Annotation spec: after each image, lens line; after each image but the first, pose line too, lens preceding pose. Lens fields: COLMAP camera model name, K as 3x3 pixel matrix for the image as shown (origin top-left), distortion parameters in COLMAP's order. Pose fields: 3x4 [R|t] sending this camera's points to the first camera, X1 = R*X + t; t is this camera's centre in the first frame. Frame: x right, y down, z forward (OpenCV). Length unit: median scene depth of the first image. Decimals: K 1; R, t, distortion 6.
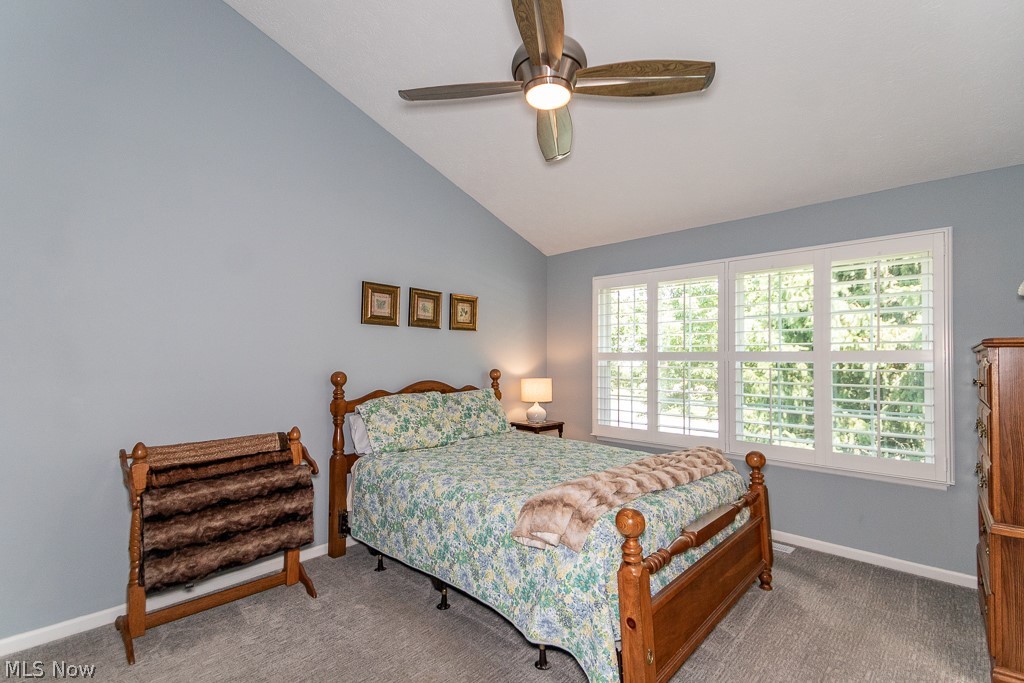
lens RADIAL K [[471.0, 0, 511.3], [0, 471.0, 352.2], [0, 0, 1]] dist [0.055783, -0.000515]
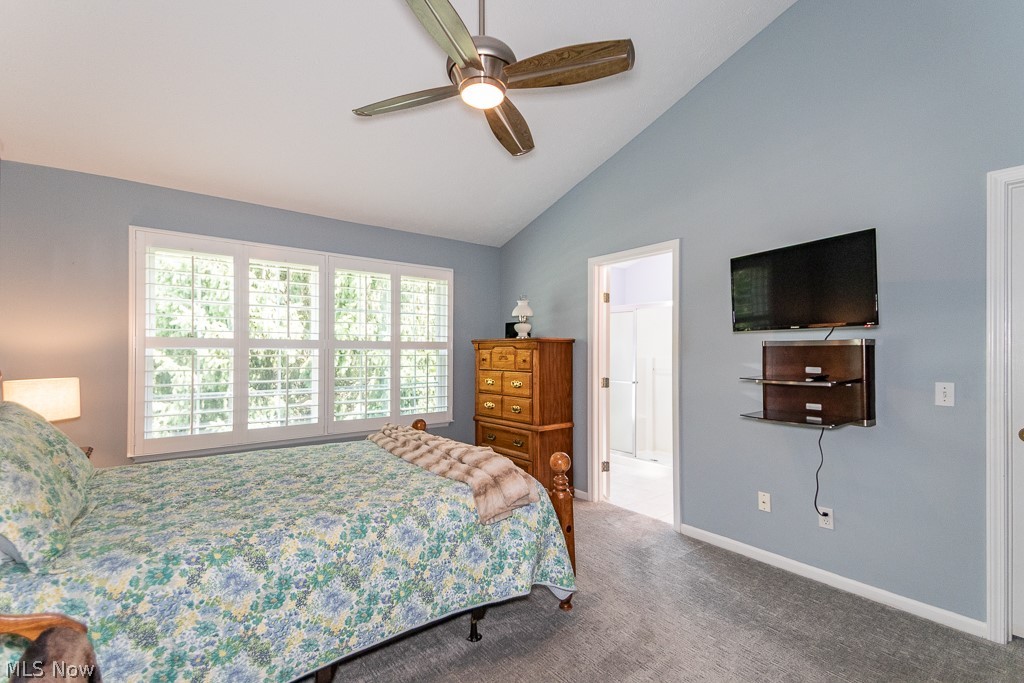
lens RADIAL K [[471.0, 0, 510.4], [0, 471.0, 346.0], [0, 0, 1]] dist [0.055783, -0.000515]
pose [[0.161968, 0.006723, 0.986773, -0.769007], [-0.018965, 0.999813, -0.003699, 0.012323], [-0.986614, -0.018115, 0.162066, 0.611384]]
